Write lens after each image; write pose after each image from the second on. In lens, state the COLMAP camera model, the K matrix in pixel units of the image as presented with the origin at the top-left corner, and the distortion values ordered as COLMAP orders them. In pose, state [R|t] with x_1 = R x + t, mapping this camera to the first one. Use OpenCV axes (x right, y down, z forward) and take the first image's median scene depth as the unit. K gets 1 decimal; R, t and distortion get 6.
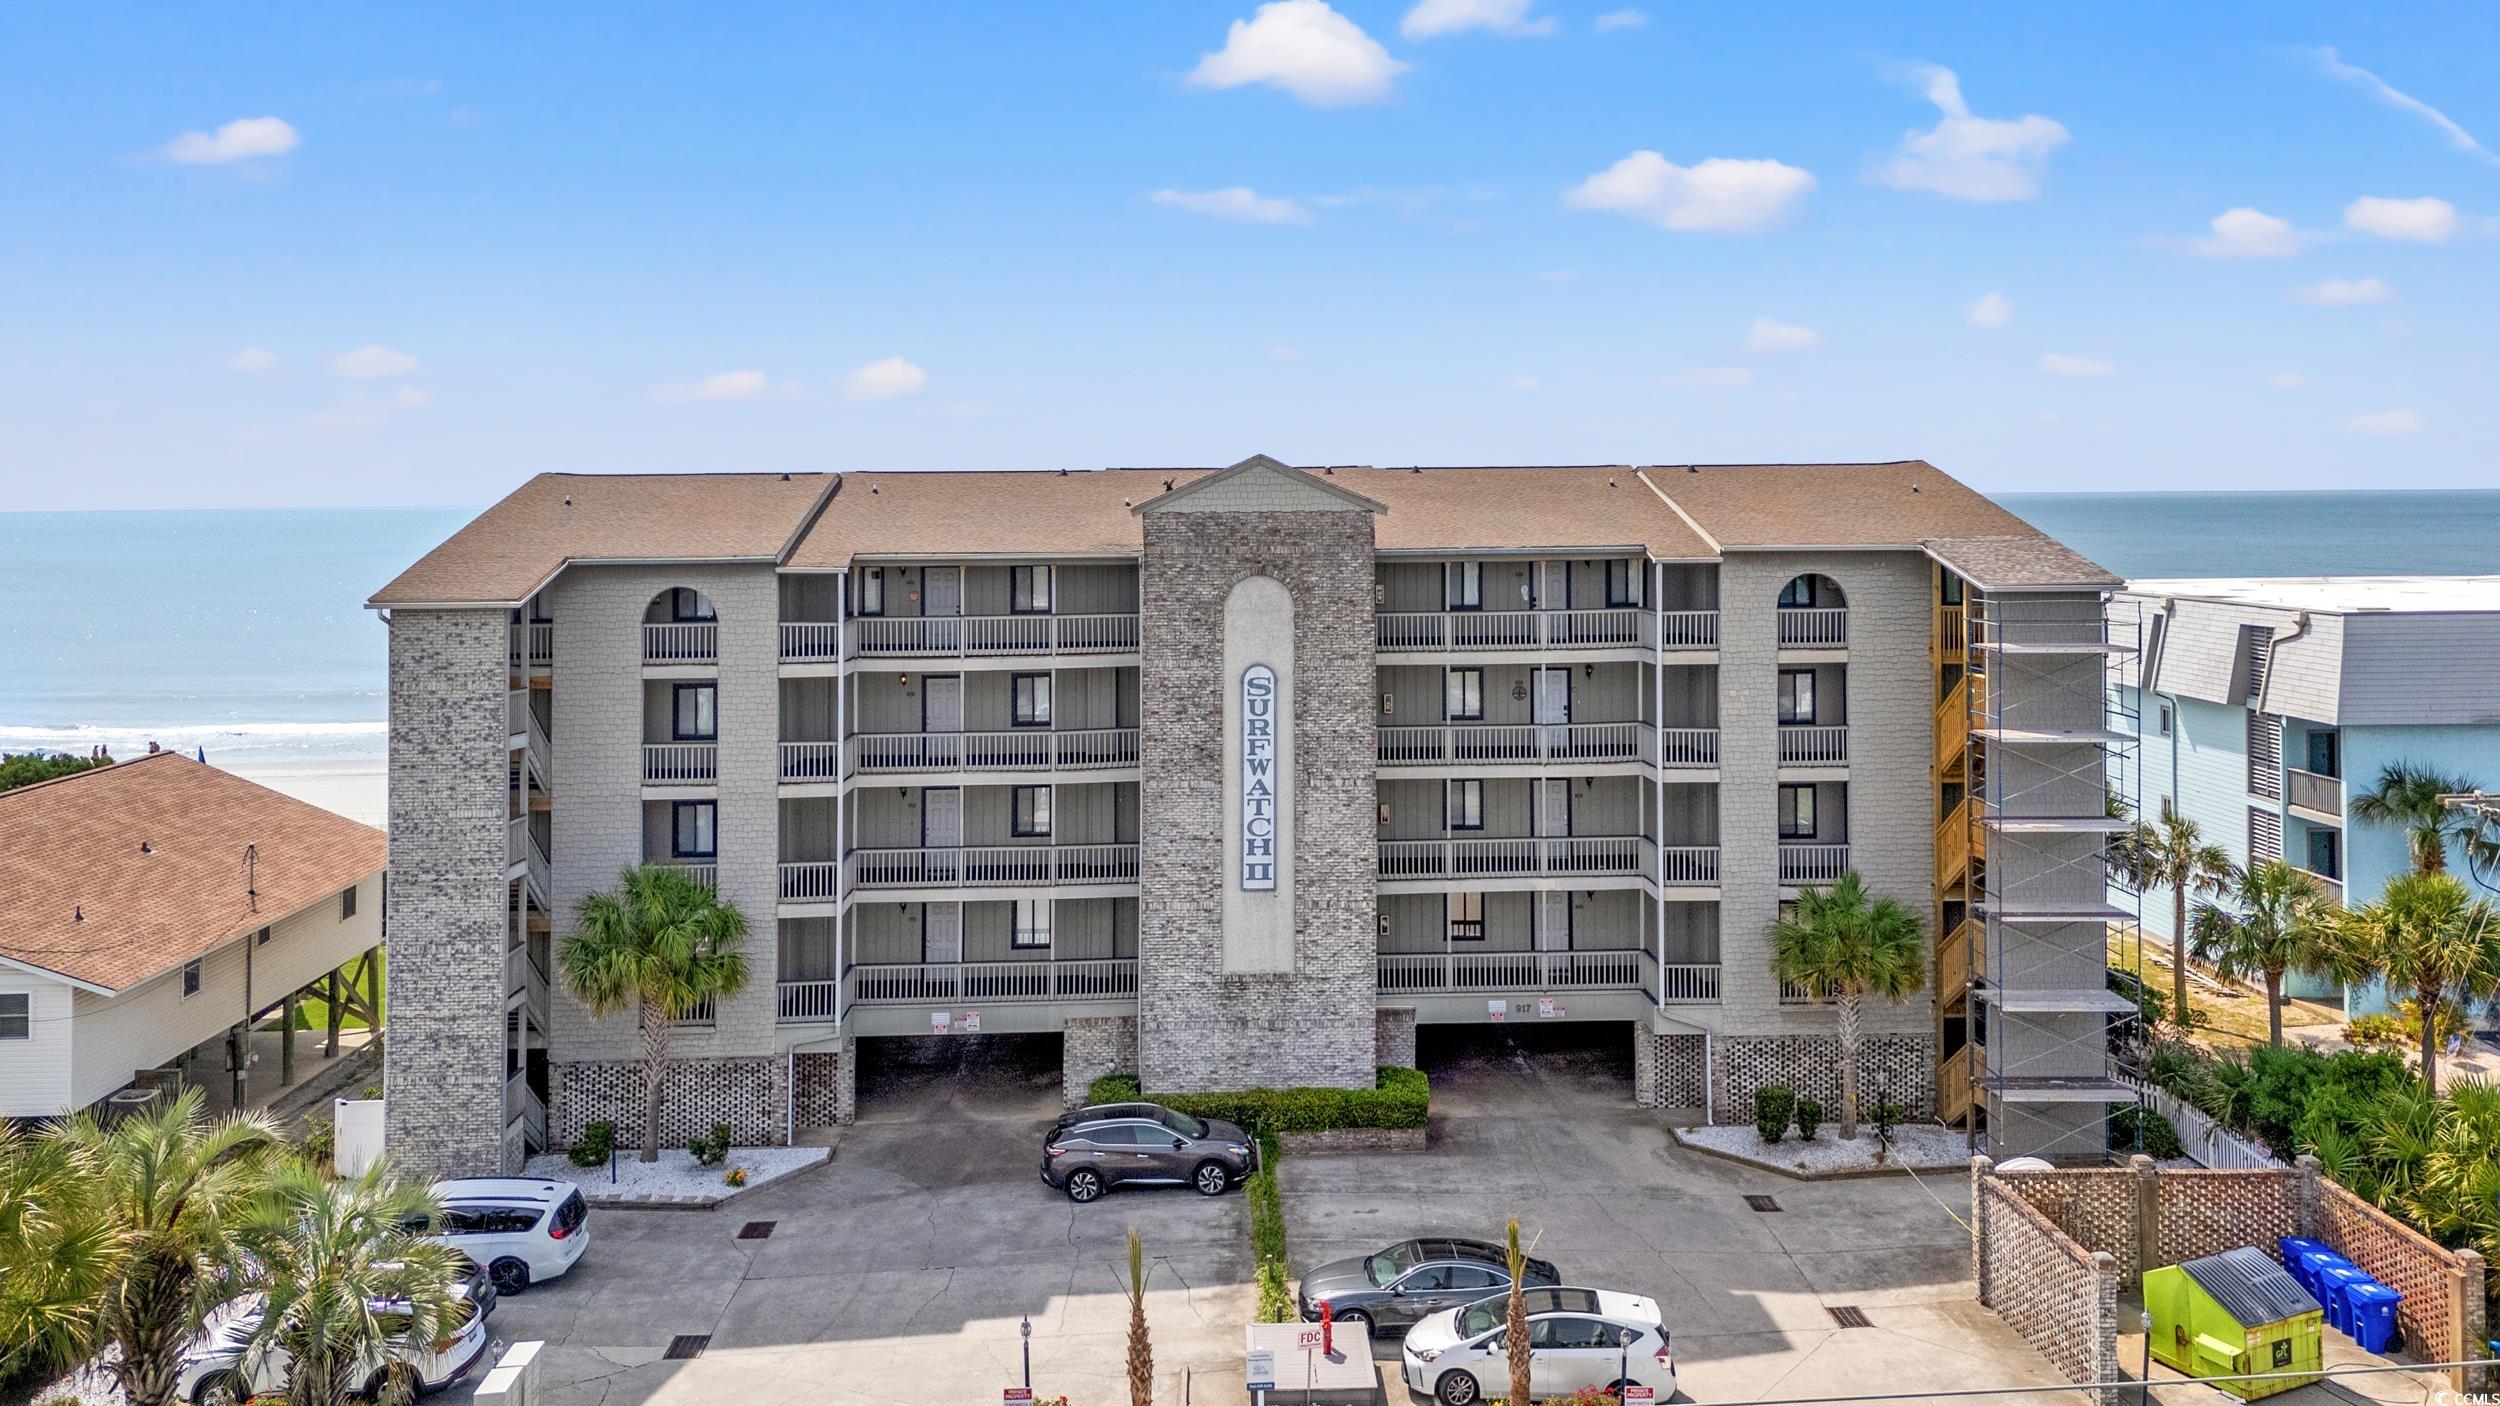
lens RADIAL K [[1932.9, 0, 1294.0], [0, 1932.9, 445.7], [0, 0, 1]] dist [0.067165, -0.102624]
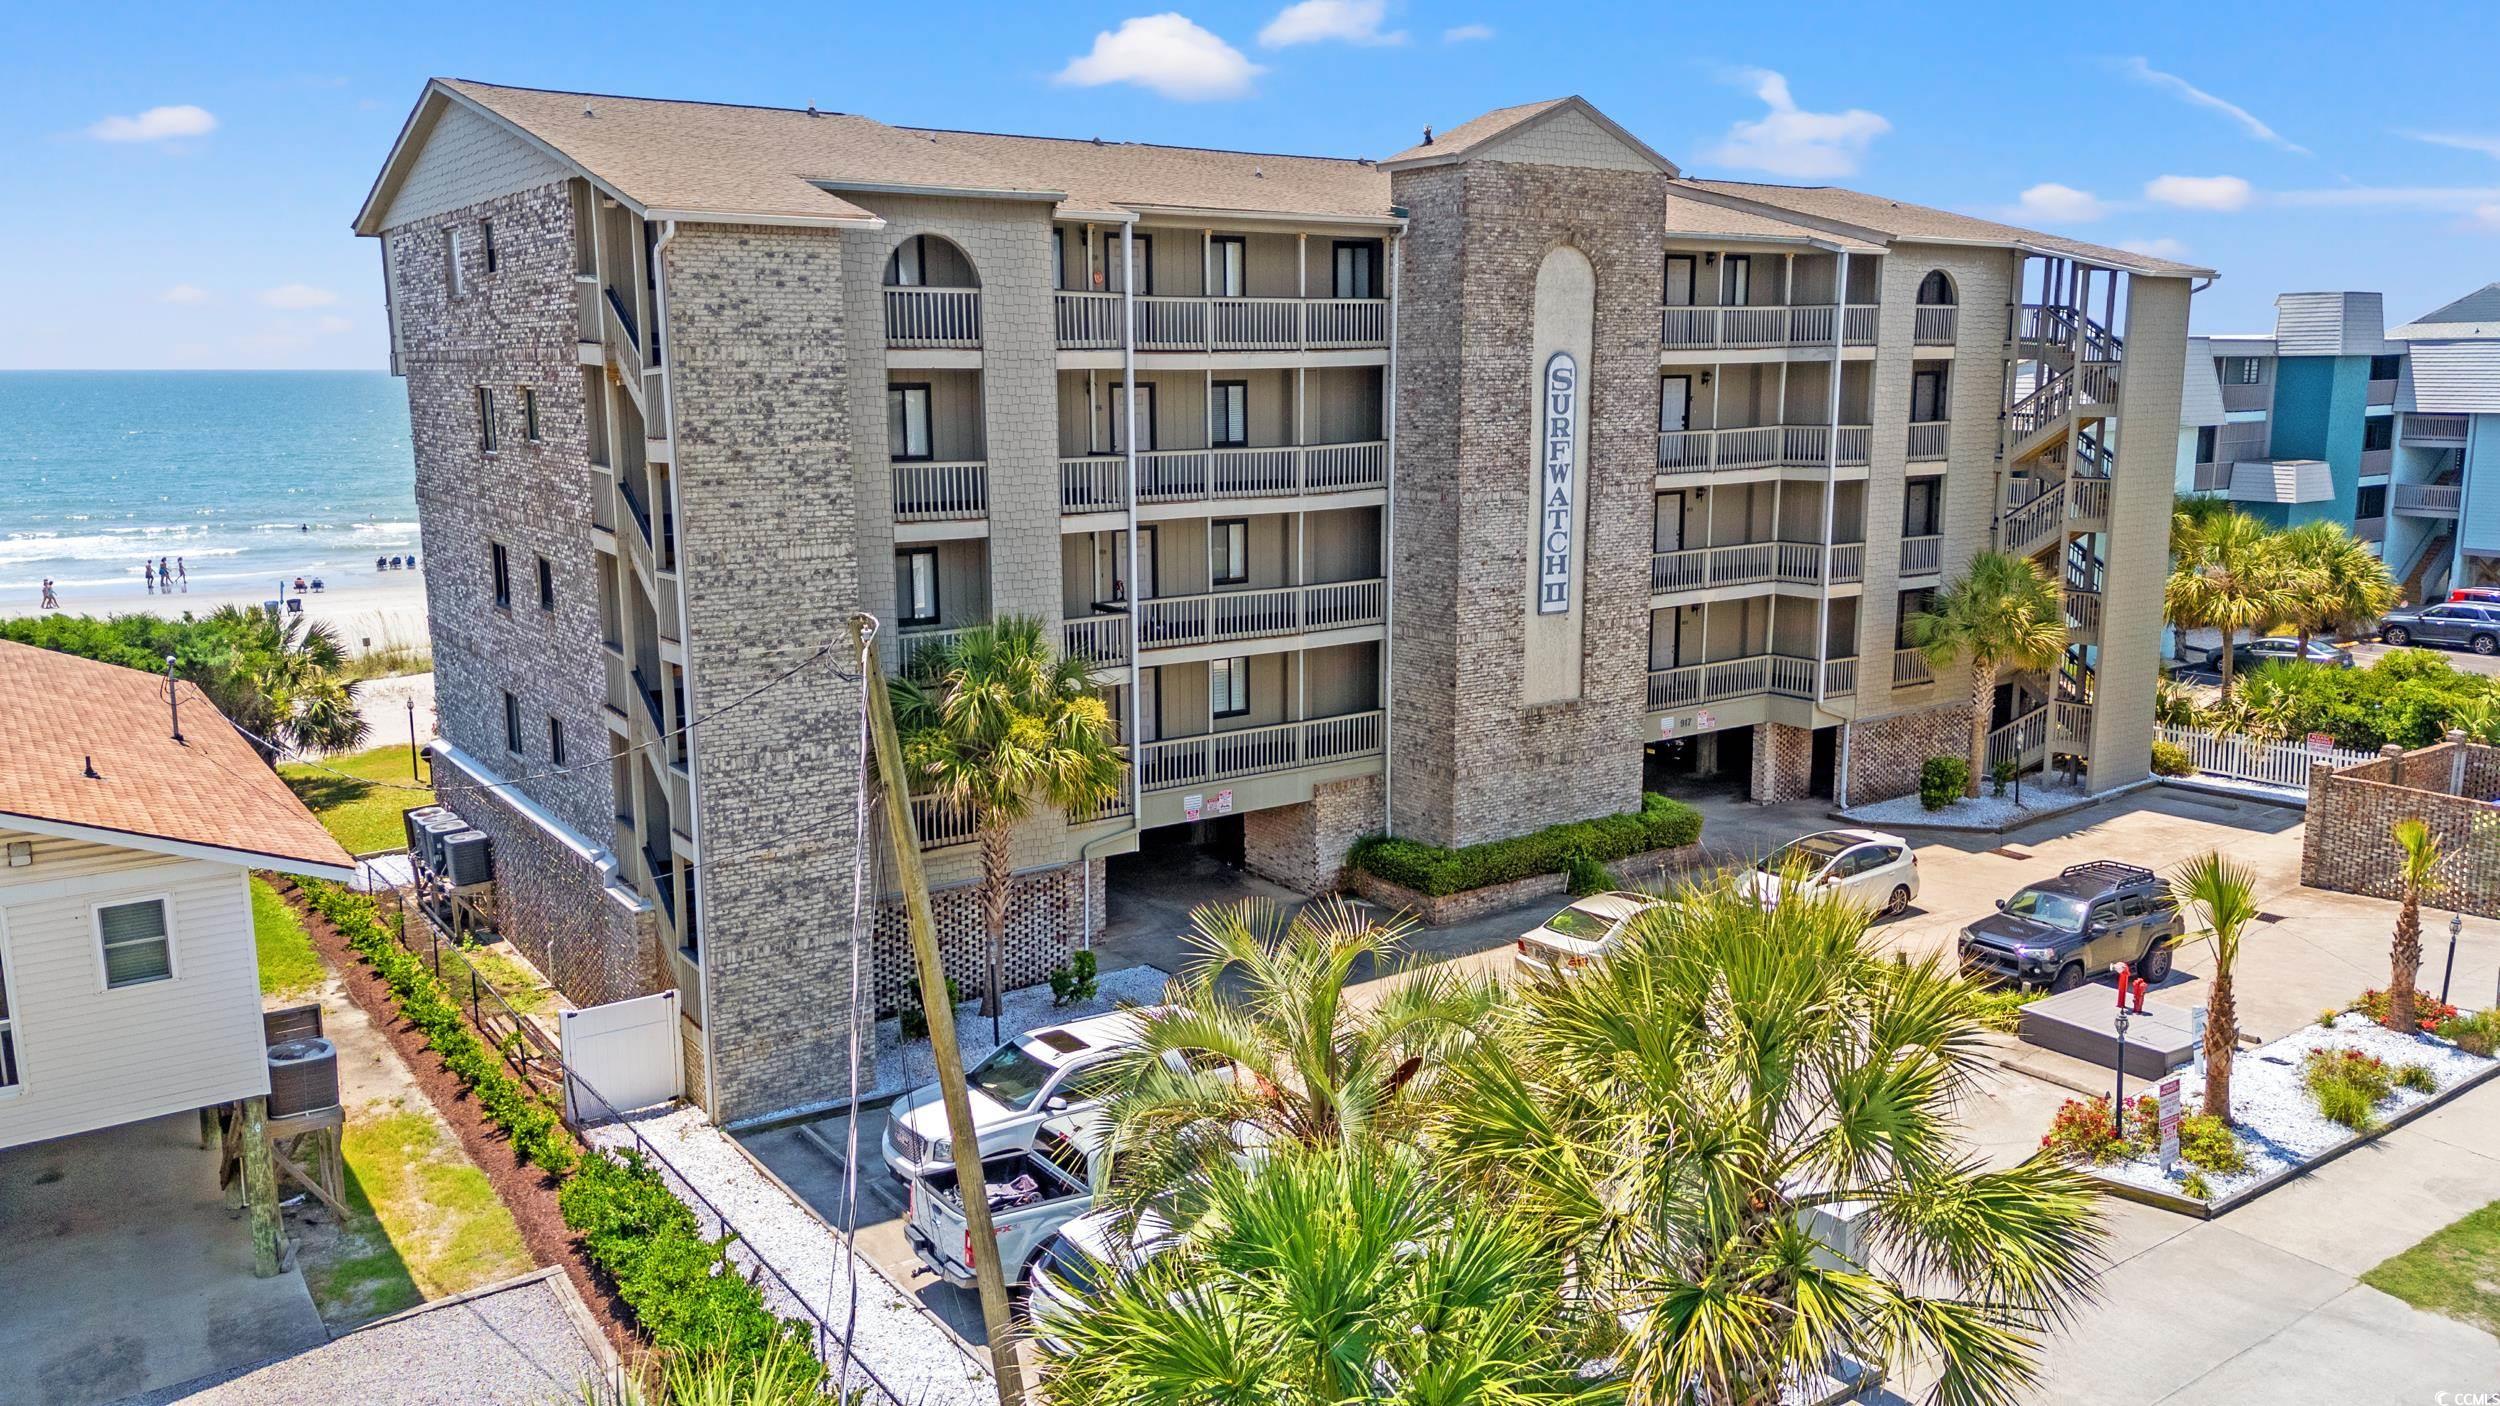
lens RADIAL K [[1869.4, 0, 1277.9], [0, 1869.4, 702.7], [0, 0, 1]] dist [0.084468, -0.108342]
pose [[0.839986, -0.094328, 0.534345, -0.584614], [-0.013861, 0.980722, 0.194916, 0.104527], [-0.542430, -0.171133, 0.822486, 0.358231]]
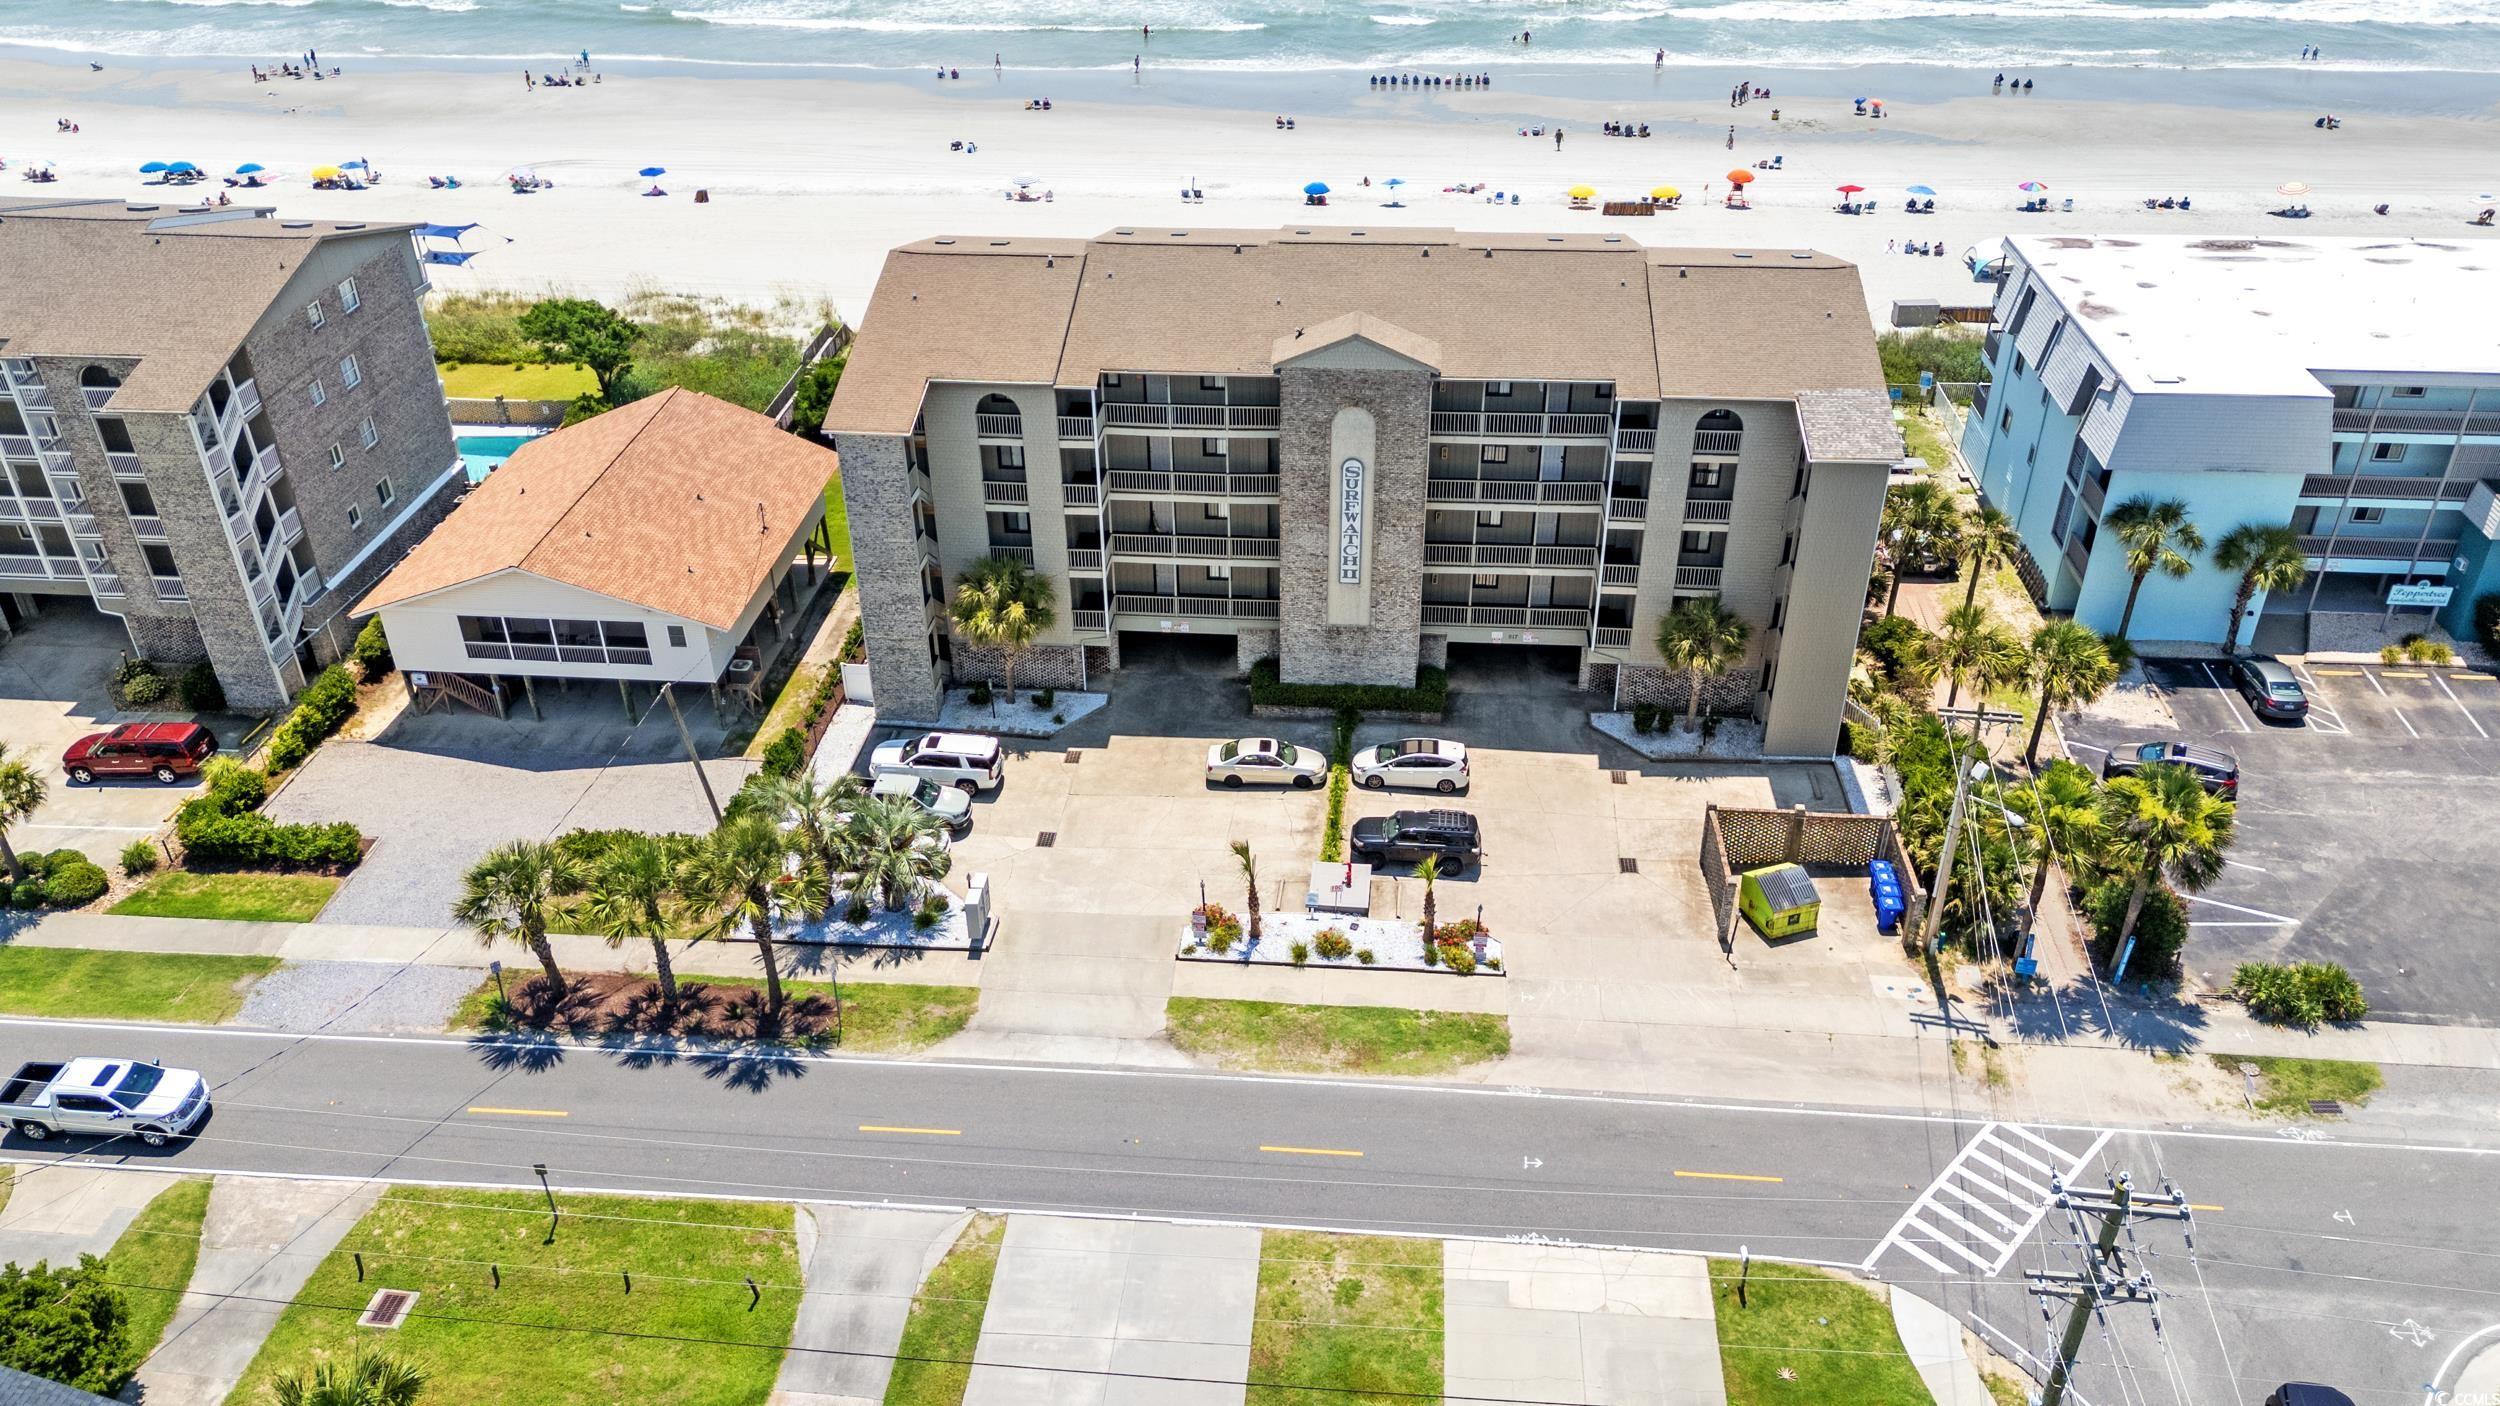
lens RADIAL K [[1869.4, 0, 1277.9], [0, 1869.4, 702.7], [0, 0, 1]] dist [0.084468, -0.108342]
pose [[0.991064, 0.071224, -0.112782, 0.109412], [0.001742, 0.838530, 0.544853, -0.561694], [0.133378, -0.540180, 0.830912, -0.401440]]
